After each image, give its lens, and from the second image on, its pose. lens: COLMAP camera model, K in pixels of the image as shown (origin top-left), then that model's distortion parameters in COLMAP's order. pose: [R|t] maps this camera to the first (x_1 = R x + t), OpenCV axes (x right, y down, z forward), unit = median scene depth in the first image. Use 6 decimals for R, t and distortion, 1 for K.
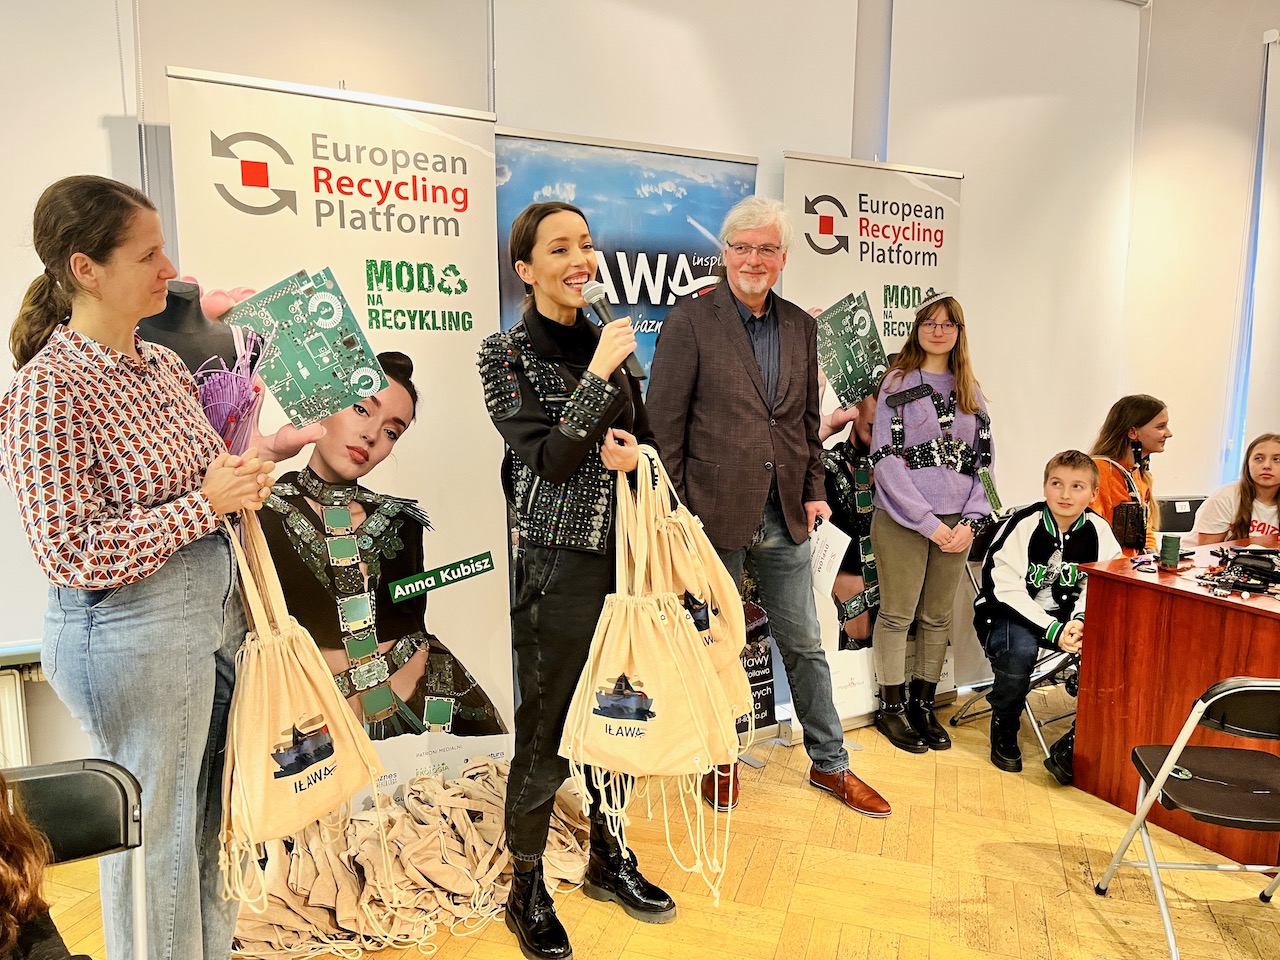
lens RADIAL K [[925.8, 0, 620.8], [0, 925.8, 477.0], [0, 0, 1]] dist [0.006996, 0.004995]
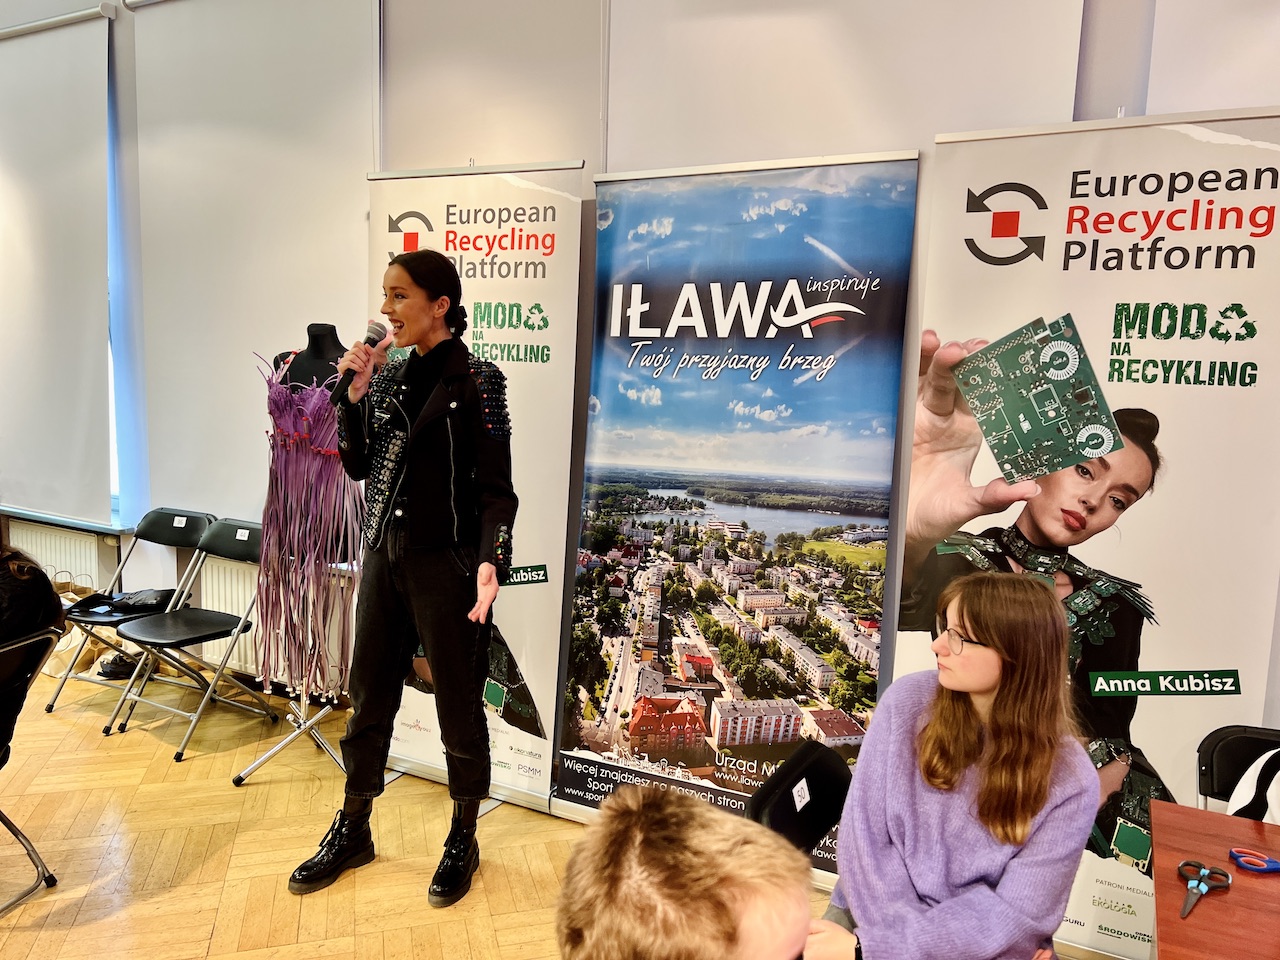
lens RADIAL K [[954.8, 0, 653.9], [0, 954.8, 492.0], [0, 0, 1]] dist [0.055030, -0.008973]
pose [[0.578634, 0.114002, -0.807580, 0.233109], [-0.154324, 0.987599, 0.028841, -0.015616], [0.800854, 0.107940, 0.589052, 0.121888]]
